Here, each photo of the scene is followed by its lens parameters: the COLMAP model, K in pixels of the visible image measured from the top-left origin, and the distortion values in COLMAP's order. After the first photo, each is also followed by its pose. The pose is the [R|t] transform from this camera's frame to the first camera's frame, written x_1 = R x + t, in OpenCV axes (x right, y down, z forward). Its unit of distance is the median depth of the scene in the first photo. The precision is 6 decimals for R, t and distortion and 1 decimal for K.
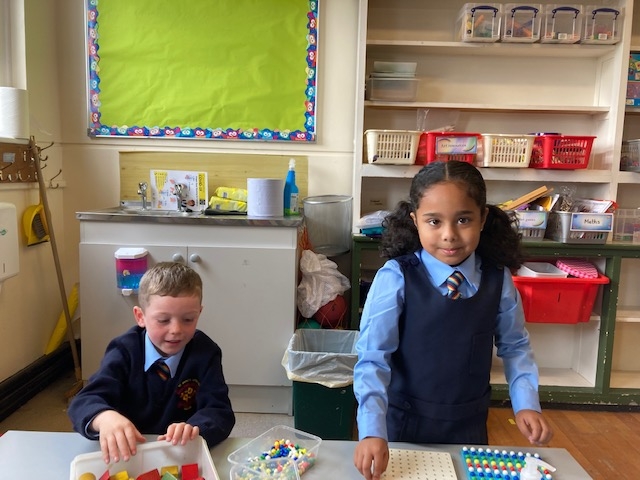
lens RADIAL K [[552.4, 0, 329.7], [0, 552.4, 243.4], [0, 0, 1]] dist [-0.024877, 0.058571]
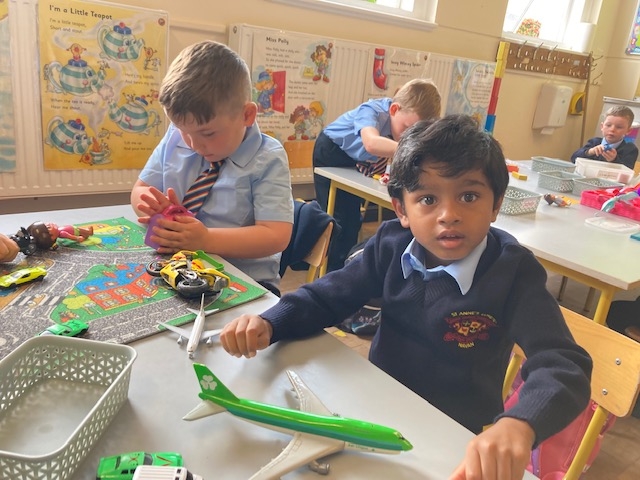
lens RADIAL K [[552.4, 0, 329.7], [0, 552.4, 243.4], [0, 0, 1]] dist [-0.024877, 0.058571]
pose [[0.623164, 0.295361, -0.724175, 0.368387], [-0.191921, 0.955385, 0.224512, 0.144695], [0.758178, -0.000924, 0.652047, -0.730623]]
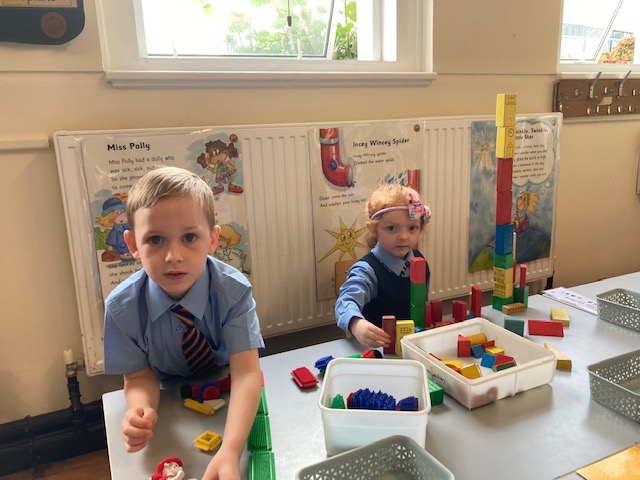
lens RADIAL K [[535.6, 0, 316.6], [0, 535.6, 240.5], [0, 0, 1]] dist [0.002853, 0.005029]
pose [[0.433810, 0.158418, -0.886968, 0.140268], [-0.060492, 0.987321, 0.146755, 0.042521], [0.898971, -0.010010, 0.437893, -0.245753]]
